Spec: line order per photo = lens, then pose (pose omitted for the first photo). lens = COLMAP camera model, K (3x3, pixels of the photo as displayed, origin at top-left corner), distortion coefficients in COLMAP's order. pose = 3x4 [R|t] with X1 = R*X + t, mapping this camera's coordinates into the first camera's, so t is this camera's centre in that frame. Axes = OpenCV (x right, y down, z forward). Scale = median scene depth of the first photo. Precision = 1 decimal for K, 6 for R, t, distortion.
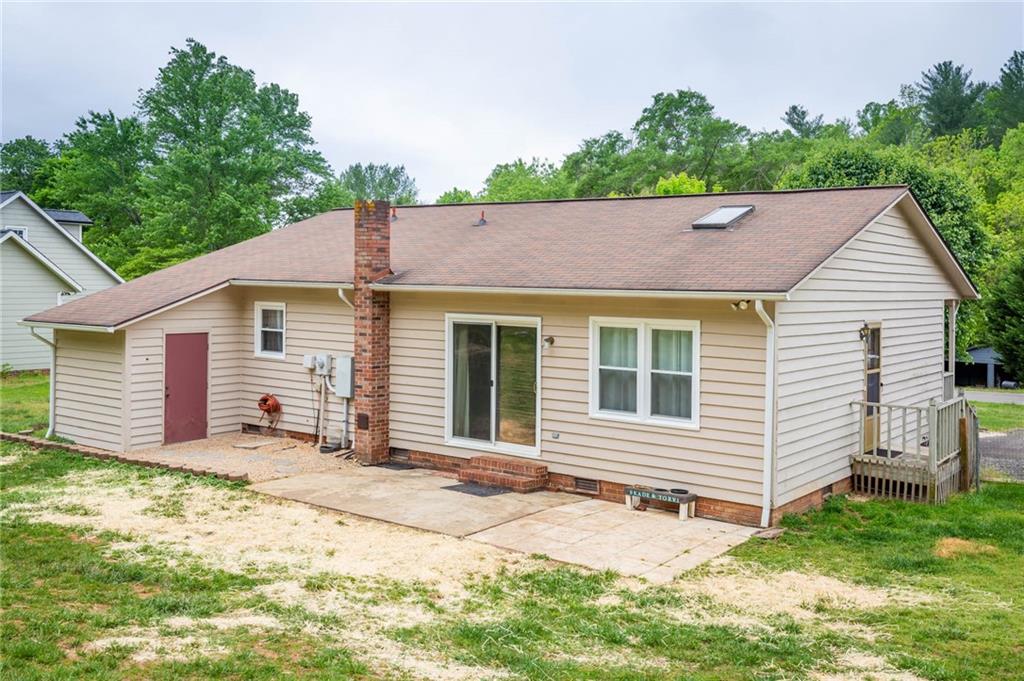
lens RADIAL K [[959.7, 0, 512.0], [0, 959.7, 340.5], [0, 0, 1]] dist [0.001317, 0.000127]
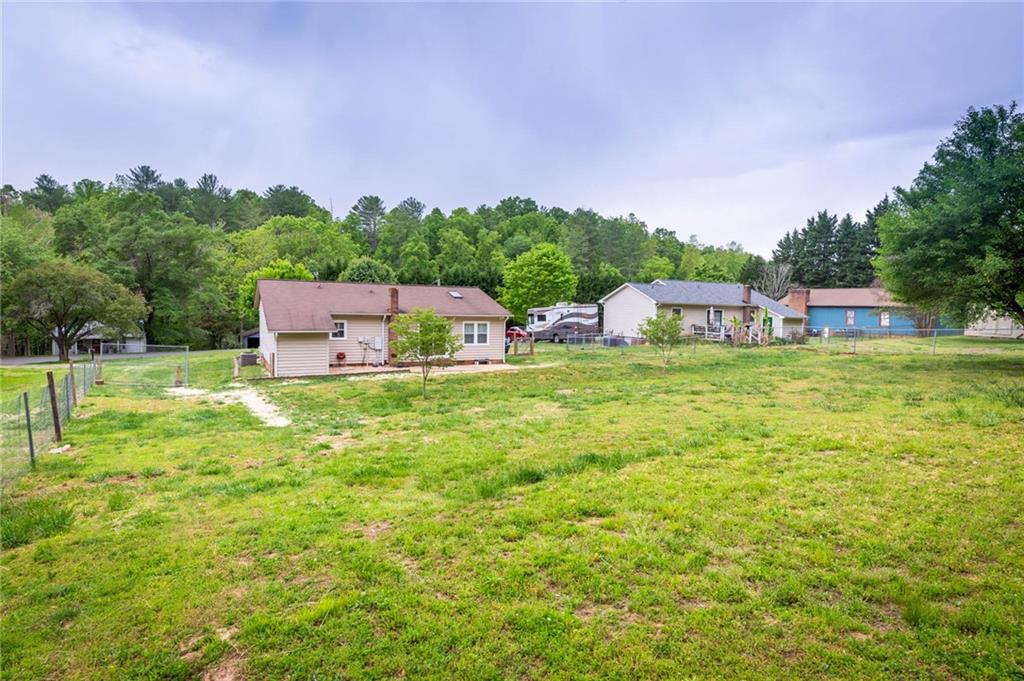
lens RADIAL K [[591.4, 0, 512.0], [0, 591.4, 340.5], [0, 0, 1]] dist [0.000732, 0.000208]
pose [[0.423252, -0.060592, 0.903984, -2.117837], [0.039589, 0.998045, 0.048361, -0.055866], [-0.905147, 0.015319, 0.424823, -0.265284]]
